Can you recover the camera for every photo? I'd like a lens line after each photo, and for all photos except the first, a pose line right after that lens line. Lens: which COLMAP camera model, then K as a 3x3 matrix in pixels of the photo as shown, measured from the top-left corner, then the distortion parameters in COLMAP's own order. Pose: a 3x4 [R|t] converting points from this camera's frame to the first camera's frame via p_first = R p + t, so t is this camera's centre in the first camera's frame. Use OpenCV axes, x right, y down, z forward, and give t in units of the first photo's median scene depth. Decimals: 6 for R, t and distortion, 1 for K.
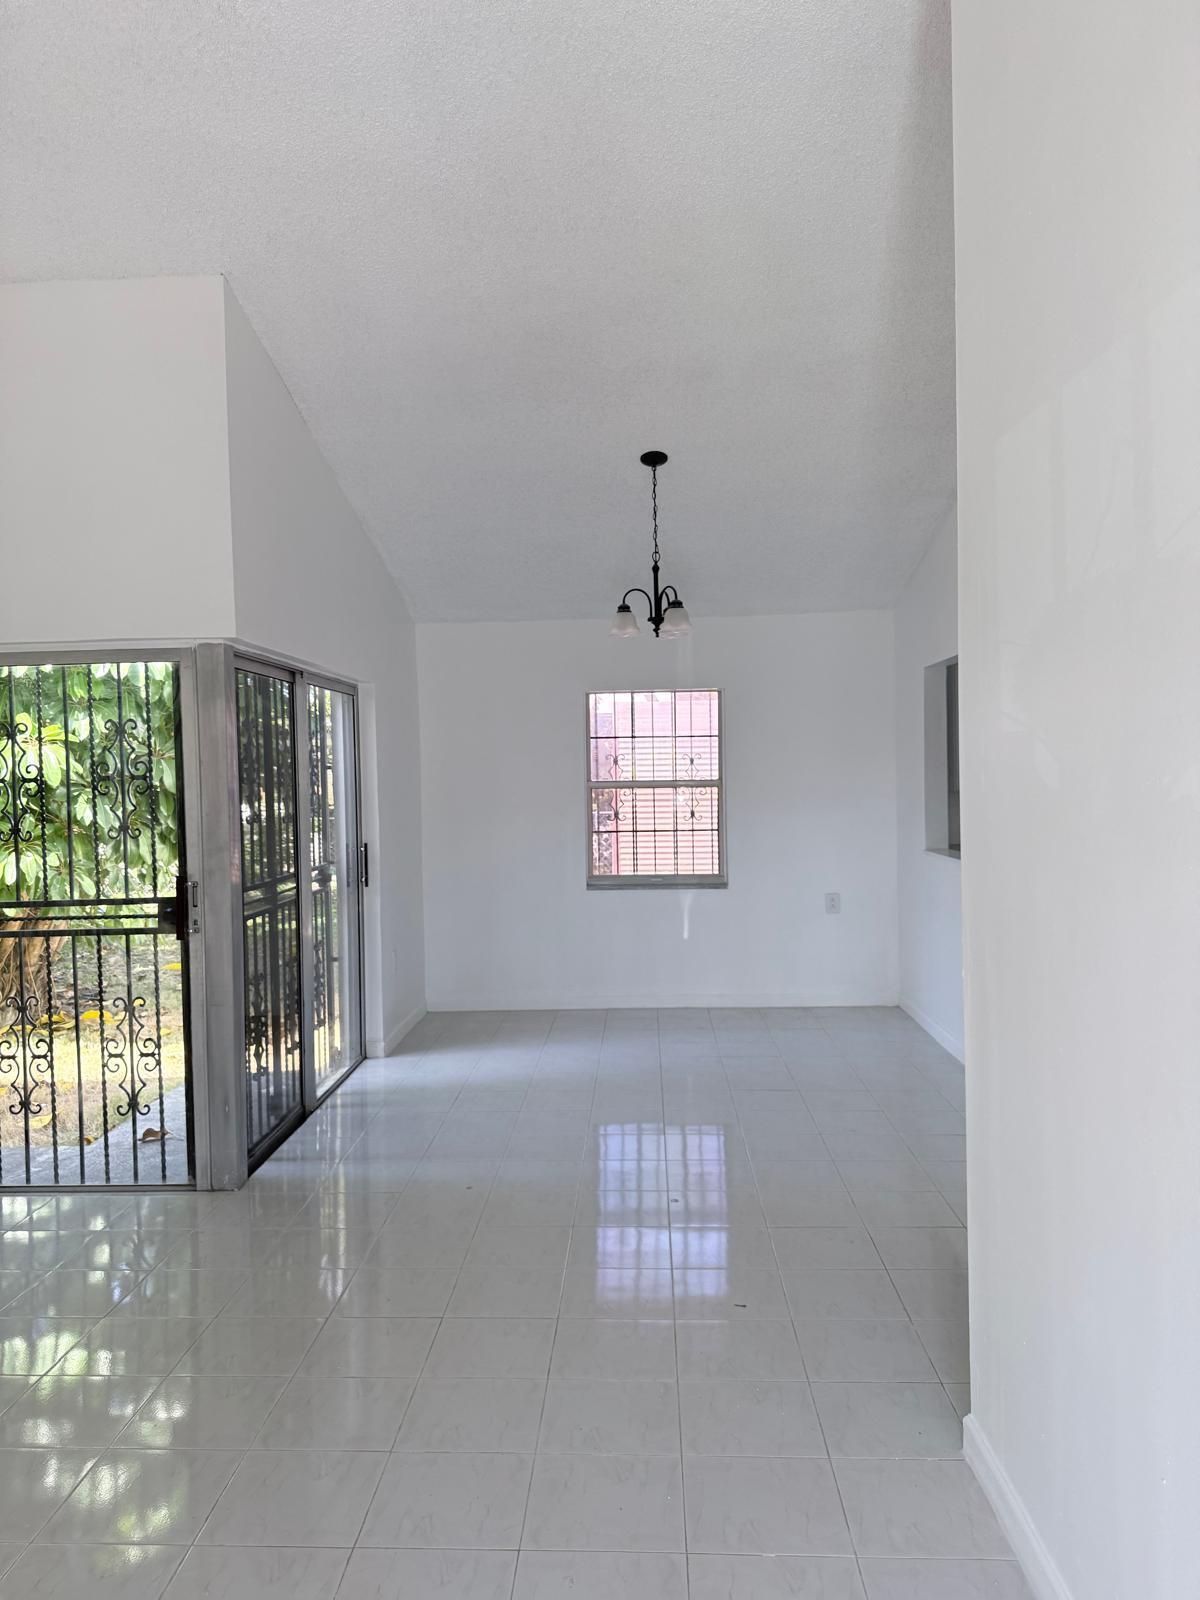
lens RADIAL K [[1200.4, 0, 600.0], [0, 1200.4, 800.0], [0, 0, 1]] dist [0.044227, -0.045567]
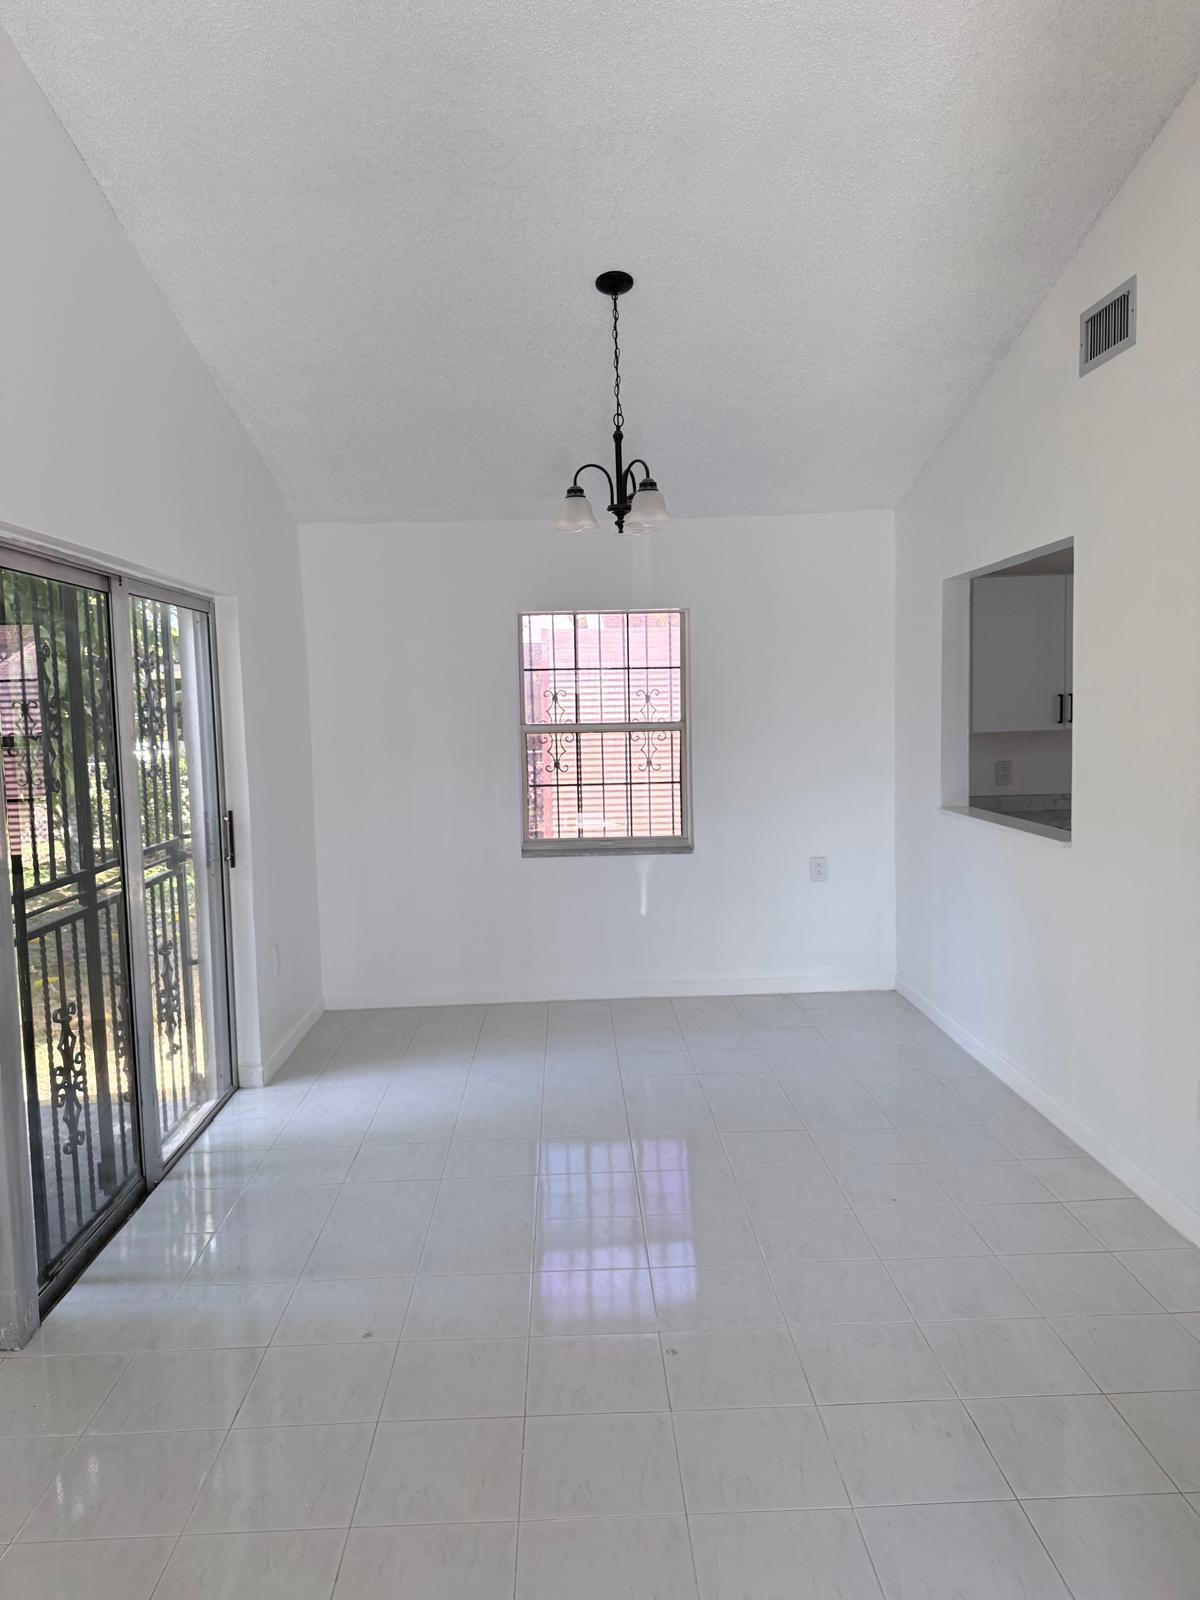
lens RADIAL K [[1171.6, 0, 635.7], [0, 1171.6, 807.4], [0, 0, 1]] dist [0.068141, -0.189488]
pose [[0.995198, -0.011674, 0.097180, -0.012986], [0.005323, 0.997848, 0.065359, -0.012717], [-0.097734, -0.064528, 0.993118, 0.235970]]
